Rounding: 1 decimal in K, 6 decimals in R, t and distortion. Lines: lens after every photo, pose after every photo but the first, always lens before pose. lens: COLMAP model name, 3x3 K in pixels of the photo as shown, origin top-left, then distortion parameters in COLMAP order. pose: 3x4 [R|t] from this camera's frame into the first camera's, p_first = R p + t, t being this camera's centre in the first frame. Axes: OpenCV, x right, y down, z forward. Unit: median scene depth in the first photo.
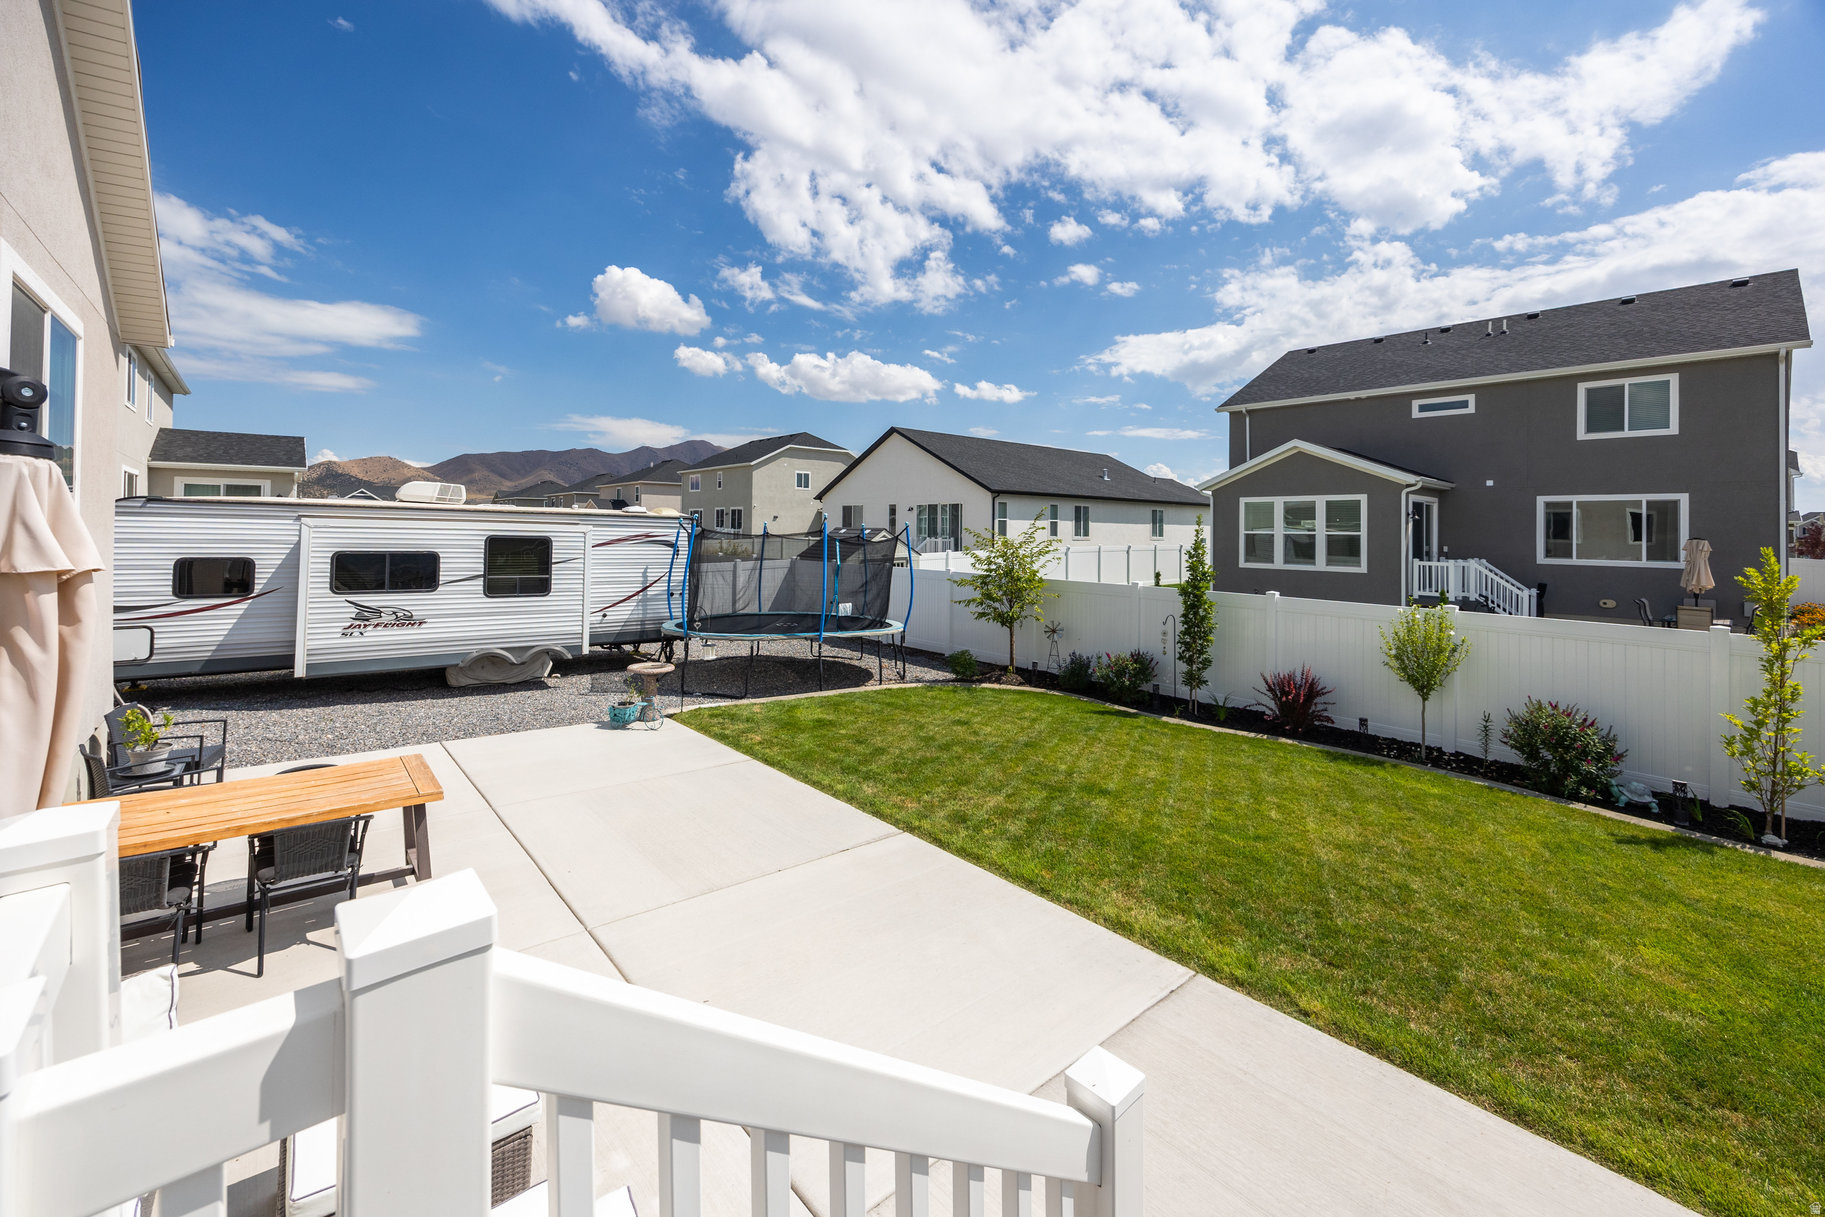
lens RADIAL K [[746.0, 0, 874.0], [0, 746.0, 532.4], [0, 0, 1]] dist [-0.000489, -0.000910]
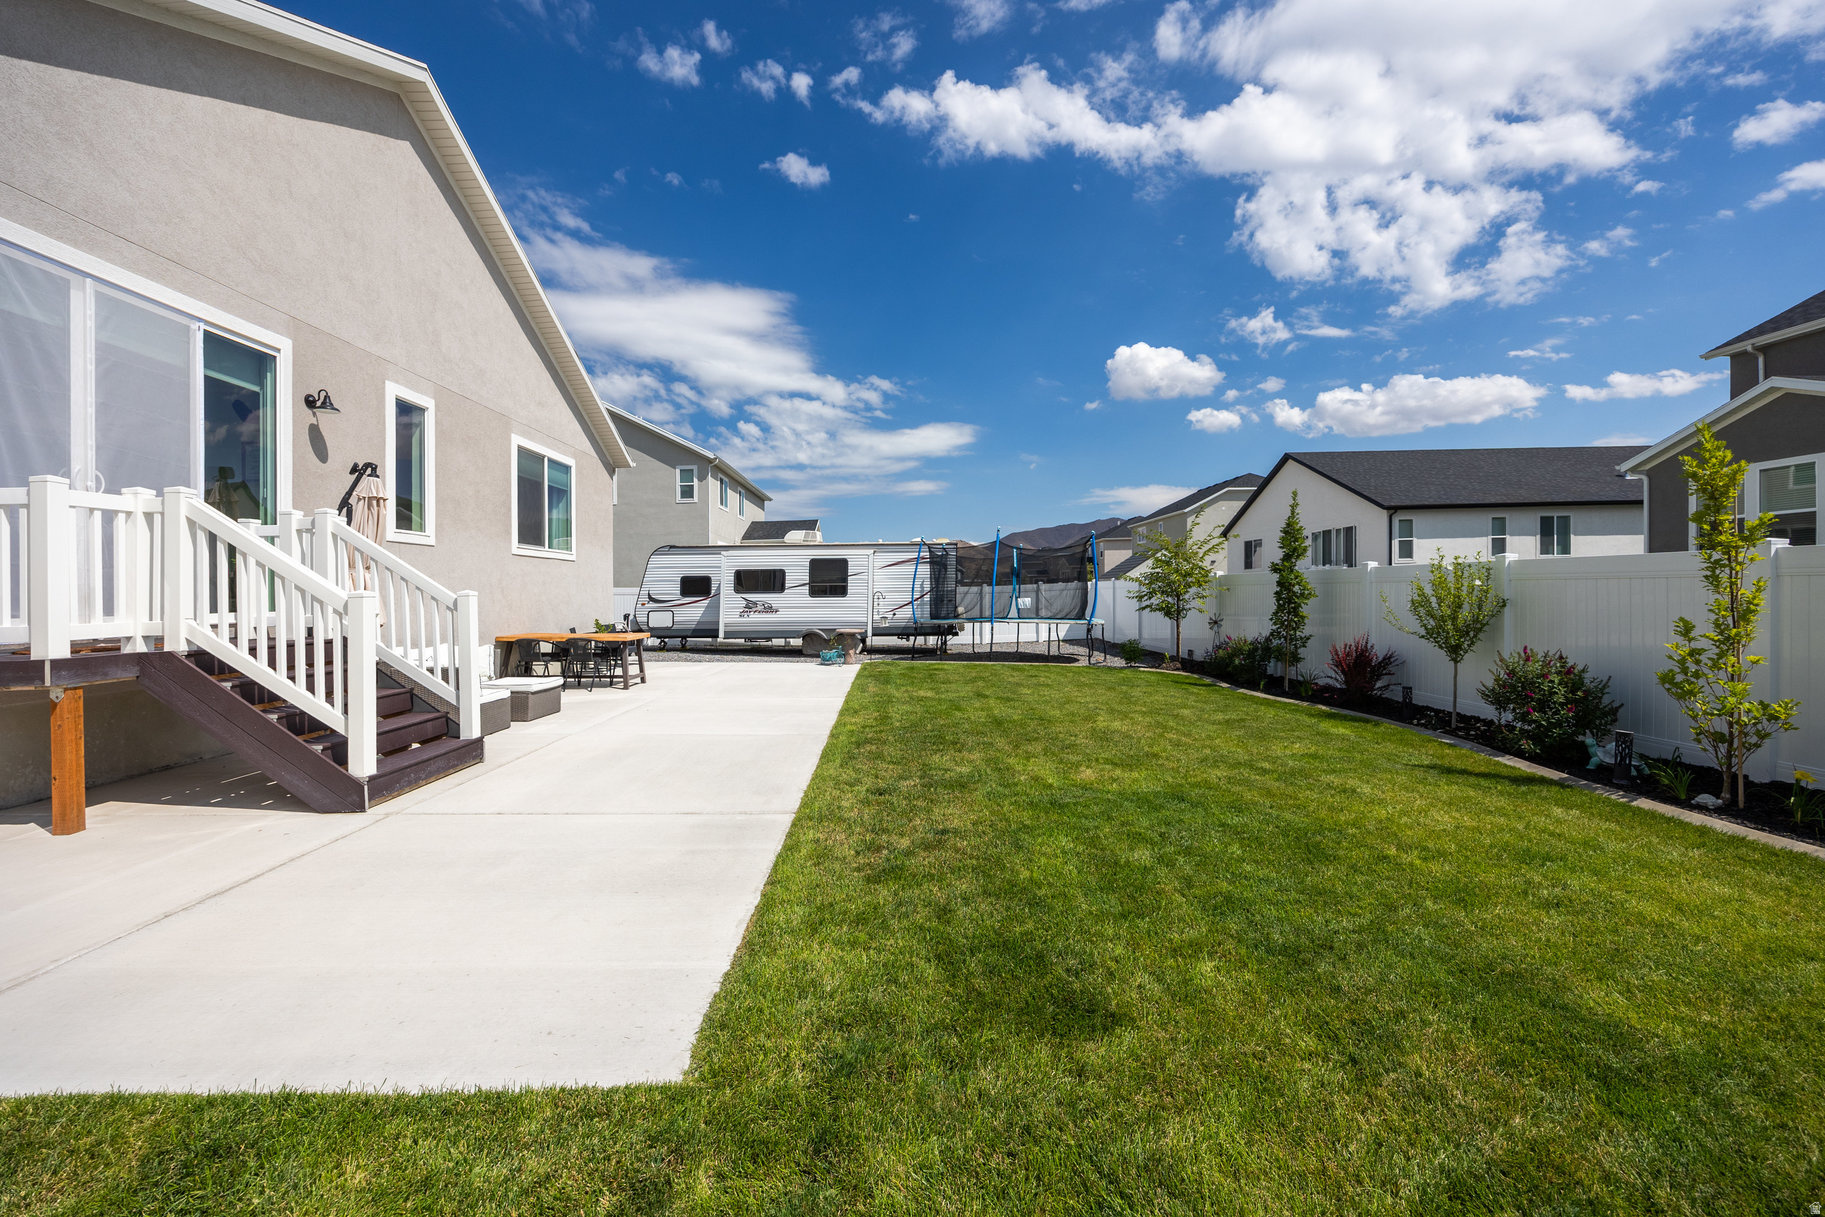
lens RADIAL K [[746.0, 0, 925.9], [0, 746.0, 617.4], [0, 0, 1]] dist [-0.000489, -0.000910]
pose [[0.760869, -0.016121, -0.648705, 0.341099], [0.023950, 0.999708, 0.003248, 0.063430], [0.648463, -0.018008, 0.761033, -0.029347]]
